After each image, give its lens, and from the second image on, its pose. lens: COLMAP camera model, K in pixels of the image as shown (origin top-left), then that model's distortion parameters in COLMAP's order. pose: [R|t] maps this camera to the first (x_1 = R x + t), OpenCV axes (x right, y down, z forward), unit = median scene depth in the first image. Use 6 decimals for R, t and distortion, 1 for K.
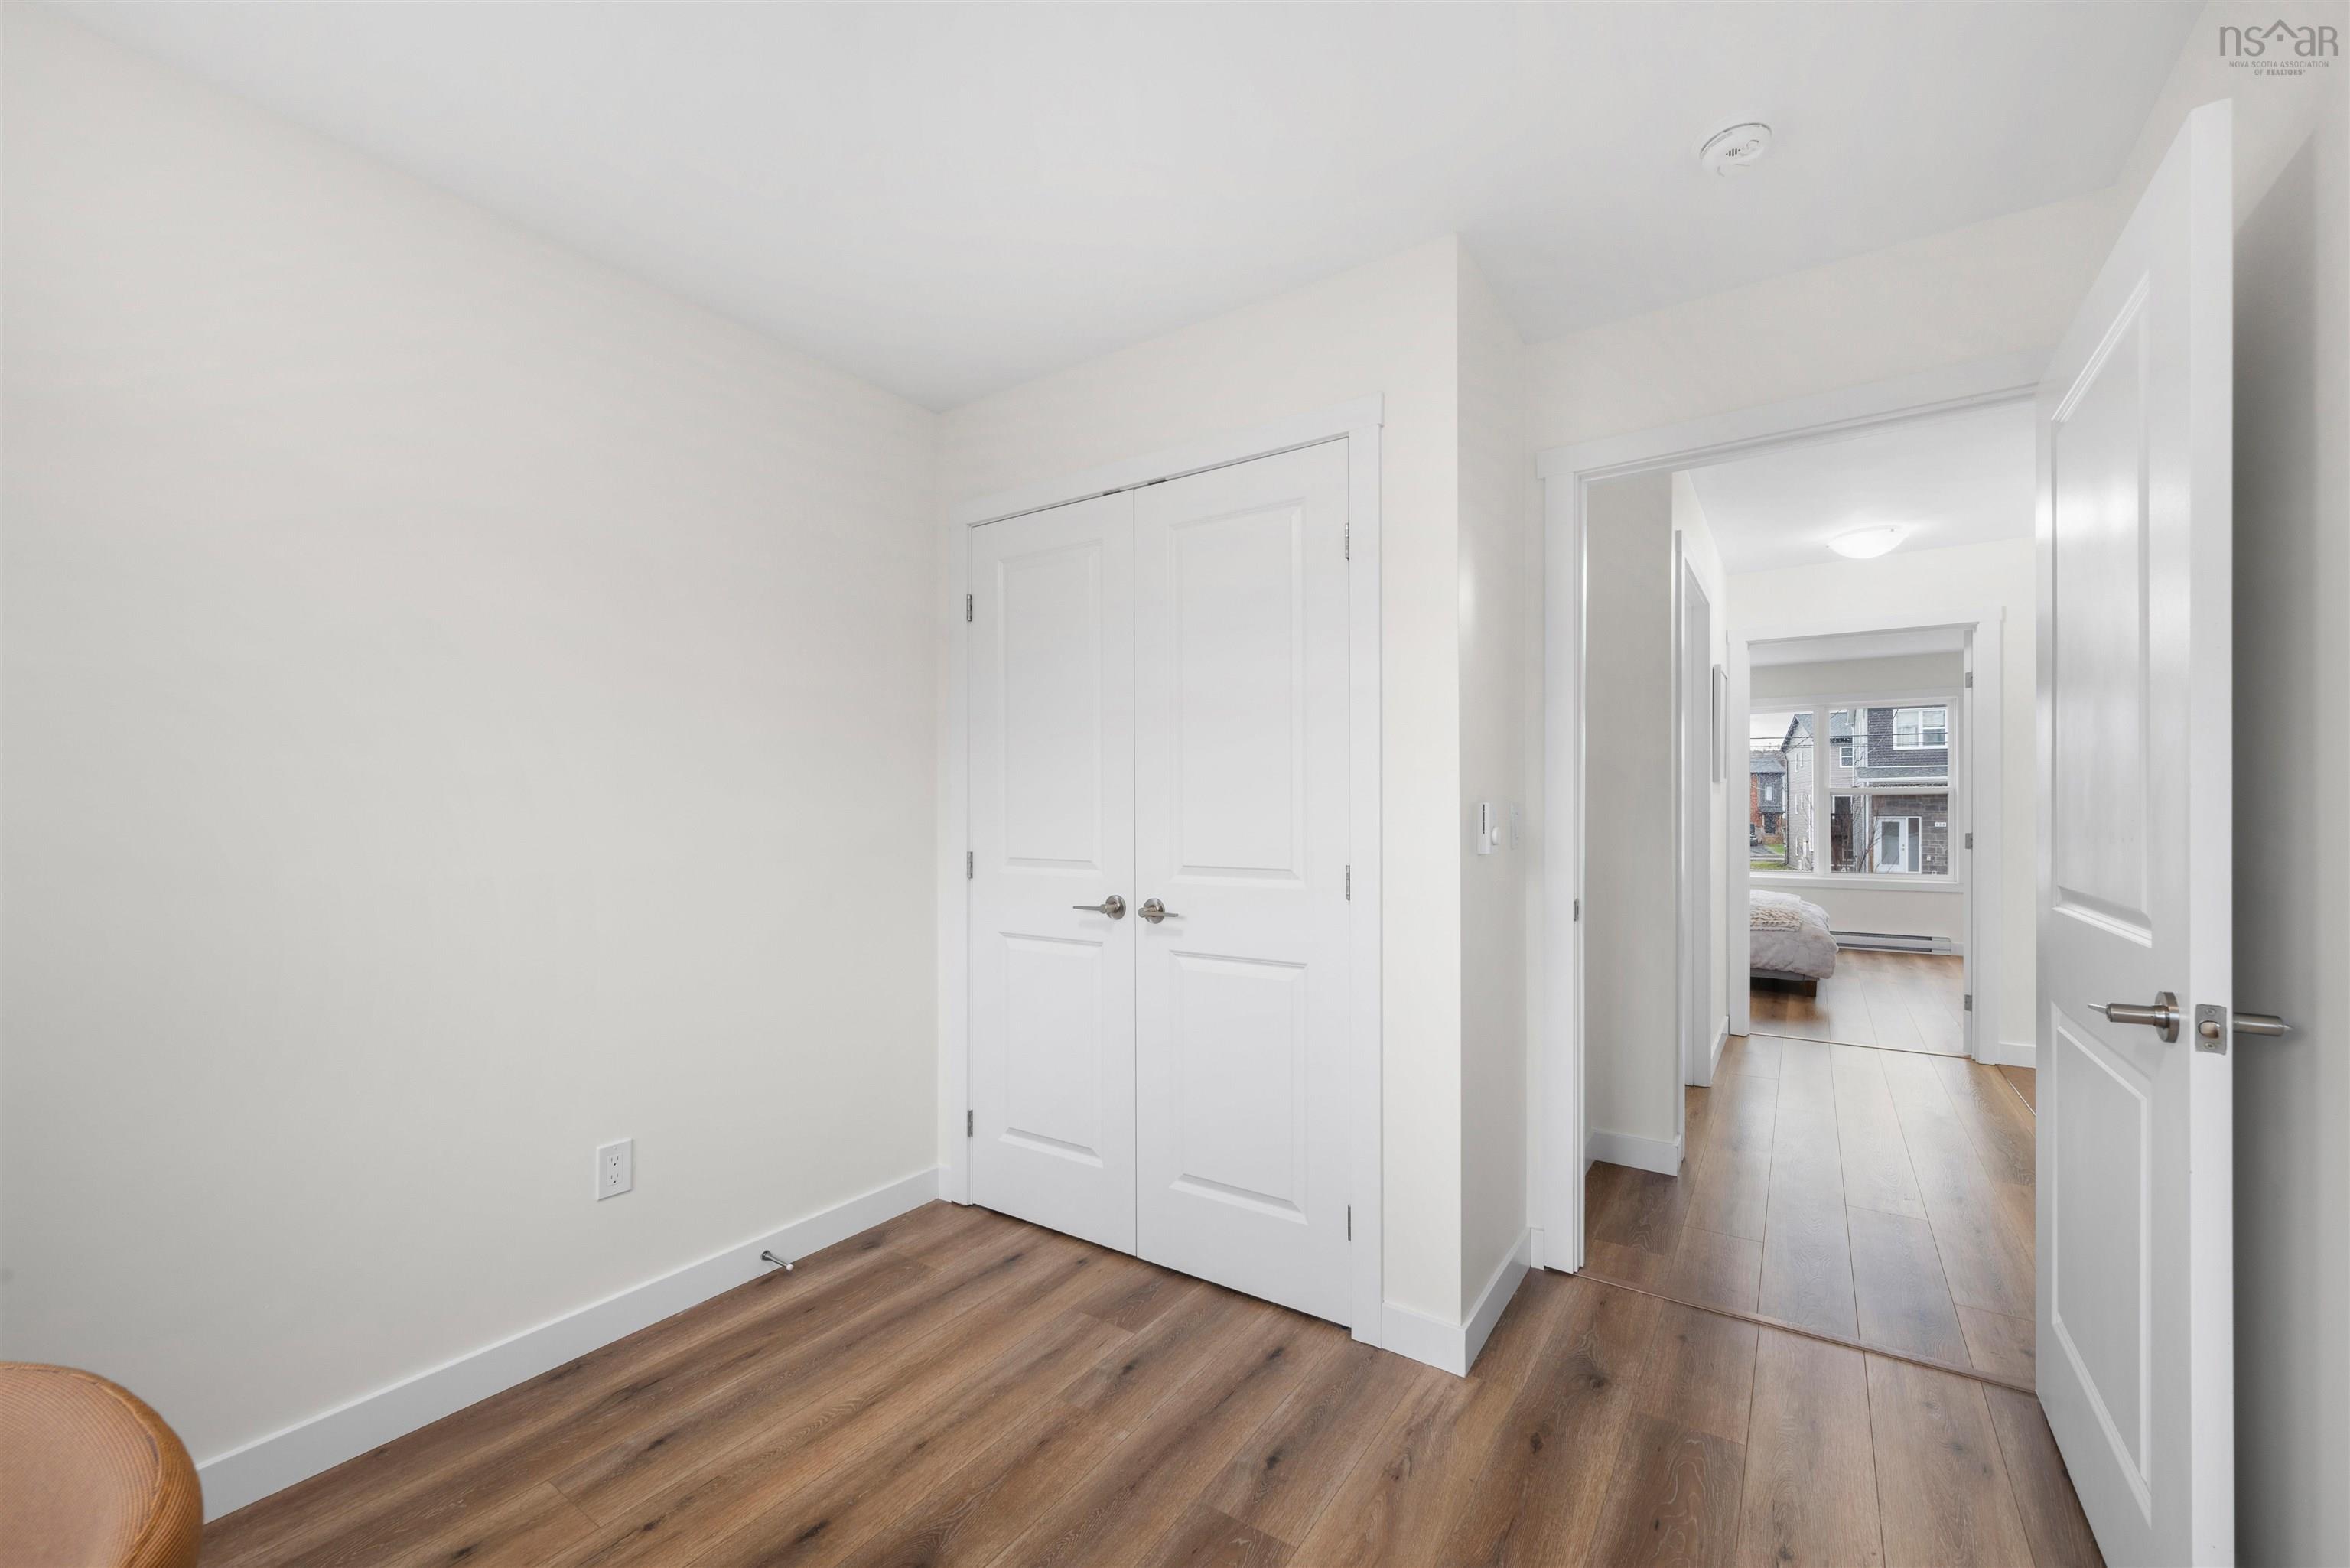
lens RADIAL K [[928.8, 0, 1167.0], [0, 928.8, 797.4], [0, 0, 1]] dist [-0.002748, 0.000924]
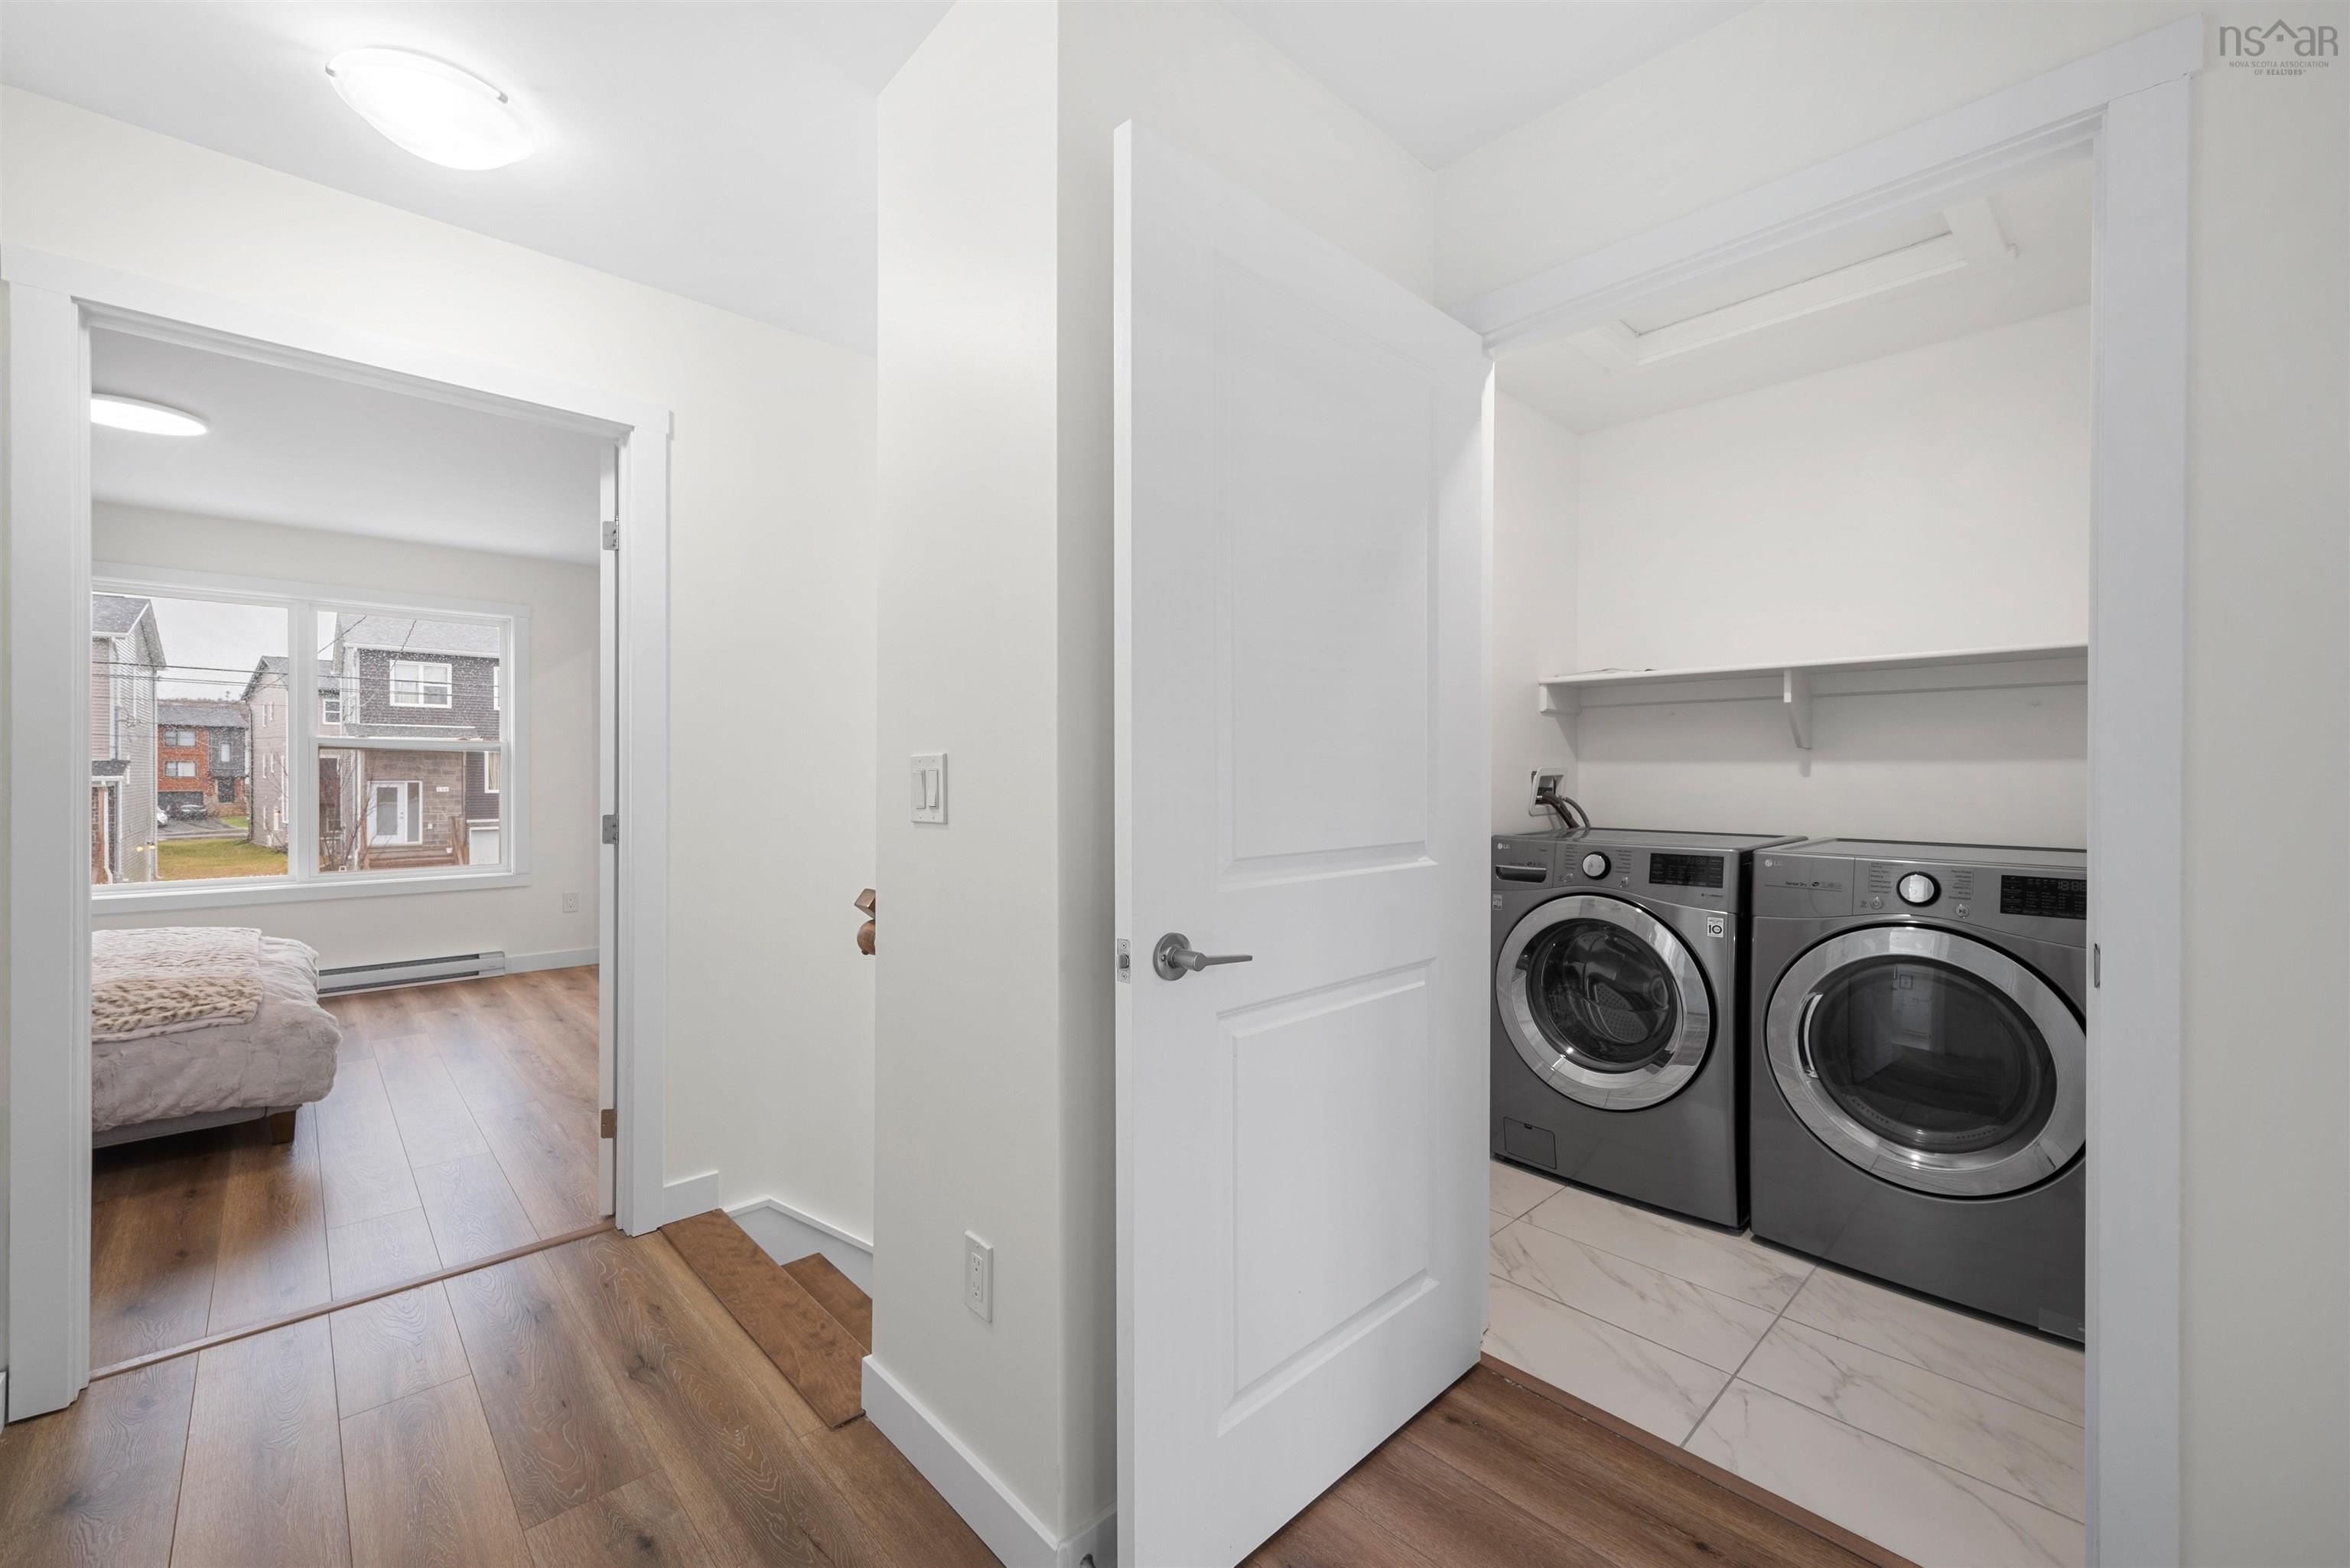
lens RADIAL K [[928.8, 0, 1171.7], [0, 928.8, 782.5], [0, 0, 1]] dist [-0.002748, 0.000924]
pose [[0.199586, -0.008280, 0.979845, 0.069997], [-0.014054, 0.999837, 0.011311, 0.001606], [-0.979779, -0.016028, 0.199438, 0.100559]]
